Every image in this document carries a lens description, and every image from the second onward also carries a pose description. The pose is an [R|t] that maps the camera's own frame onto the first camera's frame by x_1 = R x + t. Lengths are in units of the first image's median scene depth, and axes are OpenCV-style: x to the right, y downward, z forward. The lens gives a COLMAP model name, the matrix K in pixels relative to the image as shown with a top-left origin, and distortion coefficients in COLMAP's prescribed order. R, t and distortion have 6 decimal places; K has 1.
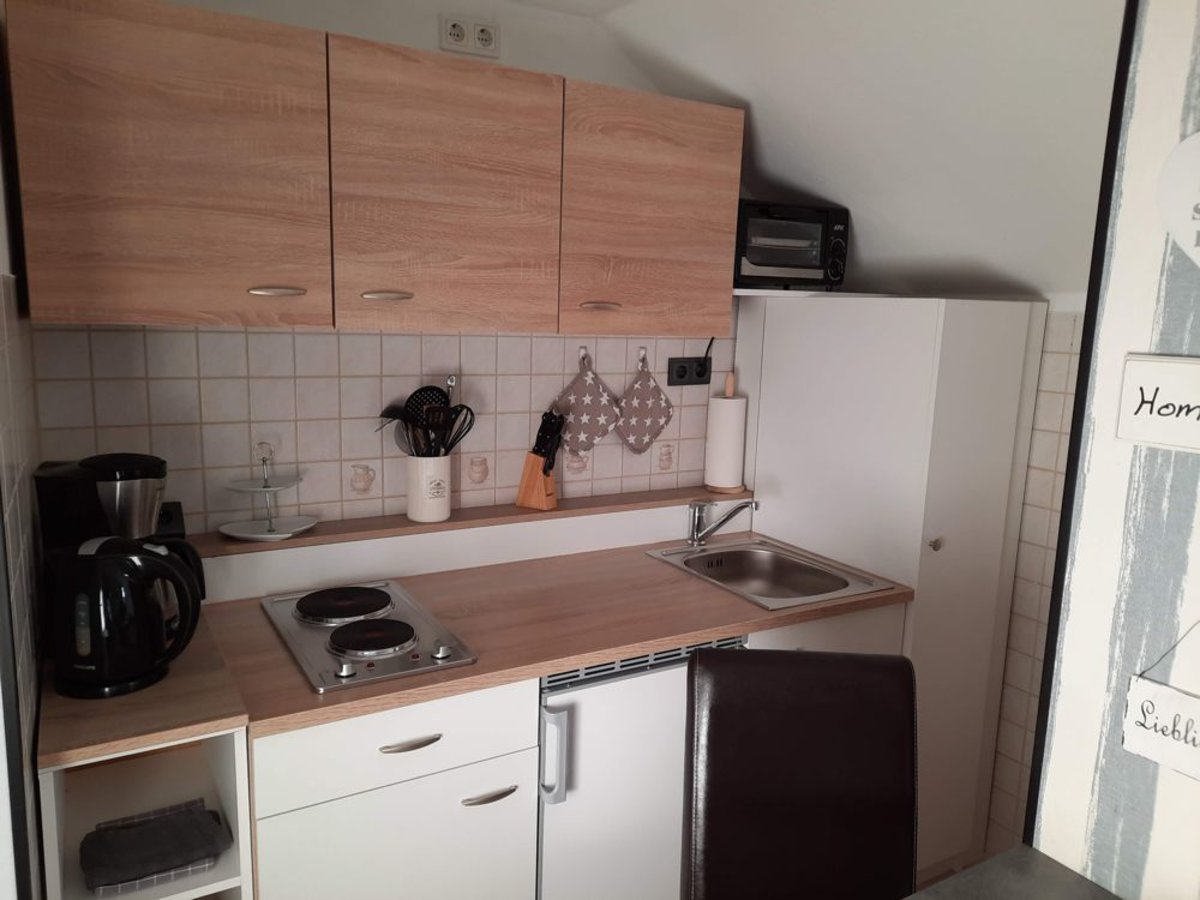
lens RADIAL K [[882.0, 0, 604.2], [0, 882.0, 454.4], [0, 0, 1]] dist [0.044553, -0.049067]
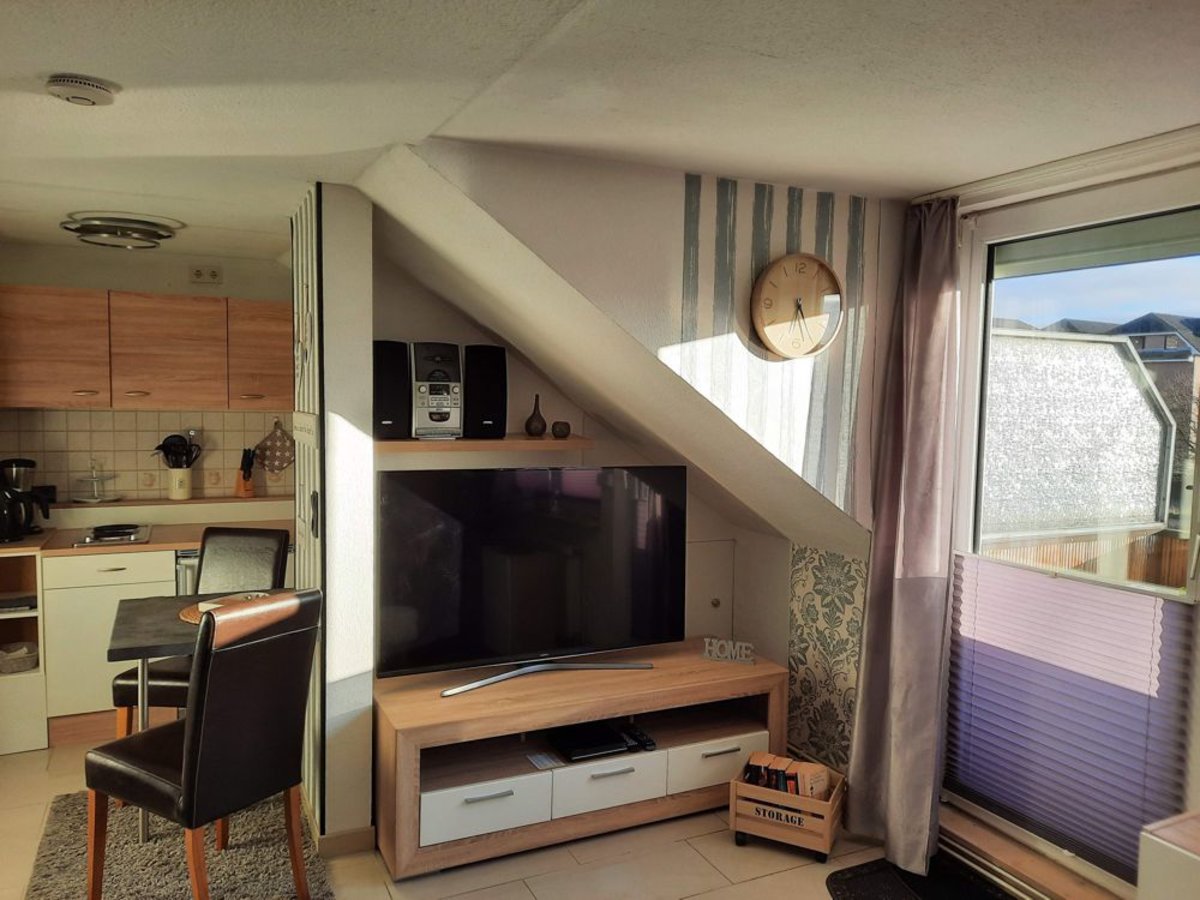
lens RADIAL K [[882.0, 0, 600.2], [0, 882.0, 451.5], [0, 0, 1]] dist [0.044553, -0.049067]
pose [[0.995202, -0.008340, -0.097490, 1.140131], [-0.001725, 0.994711, -0.102698, 0.200809], [0.097831, 0.102374, 0.989924, -1.131655]]
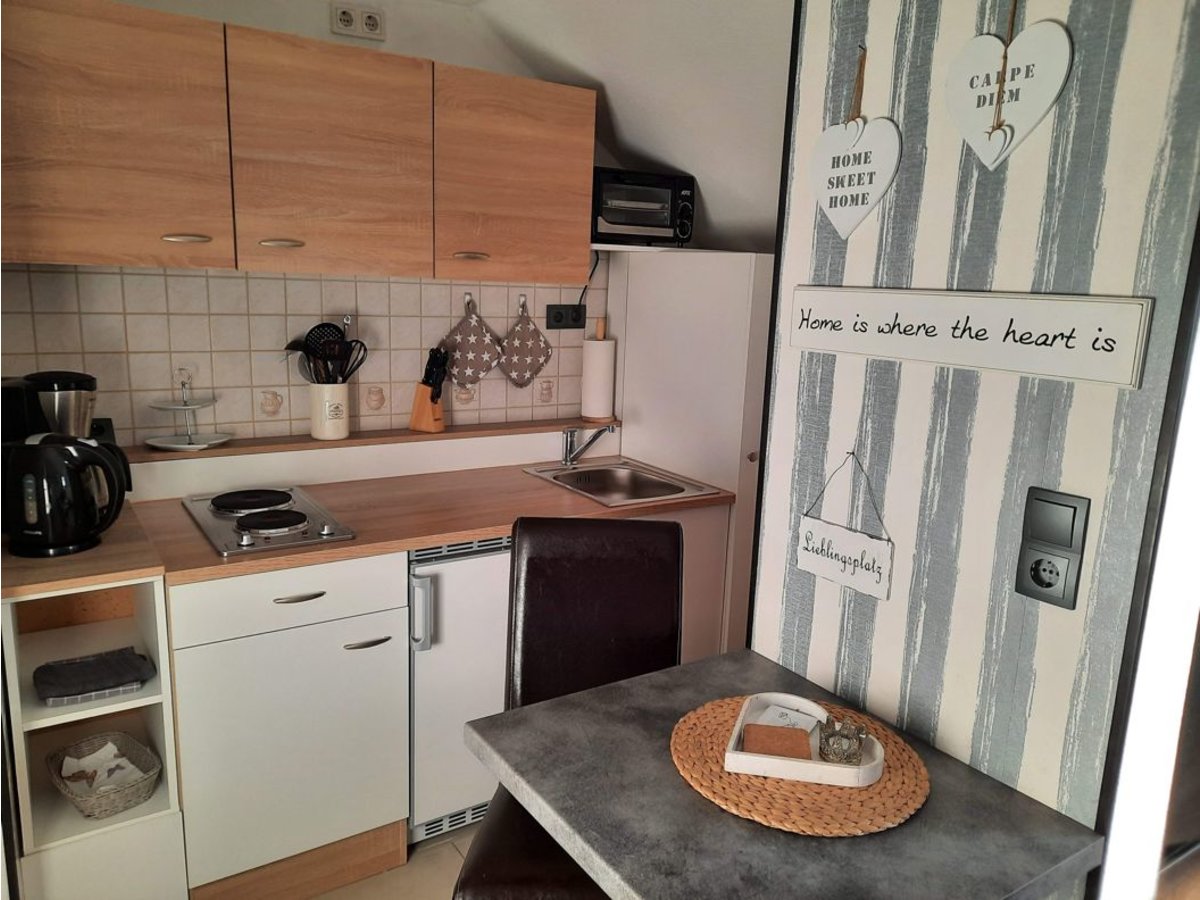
lens RADIAL K [[882.0, 0, 608.8], [0, 882.0, 456.8], [0, 0, 1]] dist [0.044553, -0.049067]
pose [[0.998706, -0.003539, 0.050728, 0.129907], [0.001474, 0.999171, 0.040677, 0.058822], [-0.050830, -0.040550, 0.997884, -0.228802]]
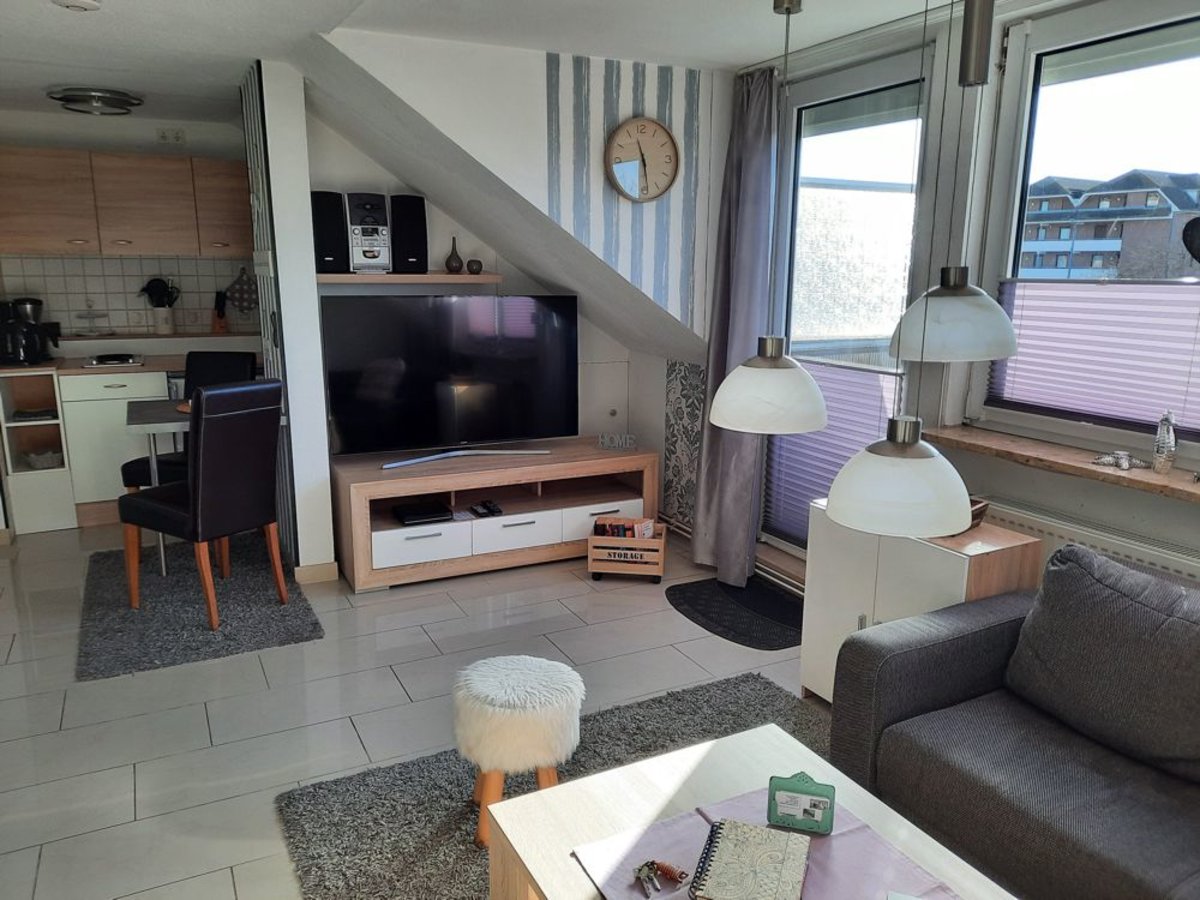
lens RADIAL K [[882.0, 0, 604.0], [0, 882.0, 456.2], [0, 0, 1]] dist [0.044553, -0.049067]
pose [[0.997131, -0.009463, -0.075106, 1.391113], [0.013211, 0.998684, 0.049562, 0.353013], [0.074538, -0.050412, 0.995943, -1.613311]]
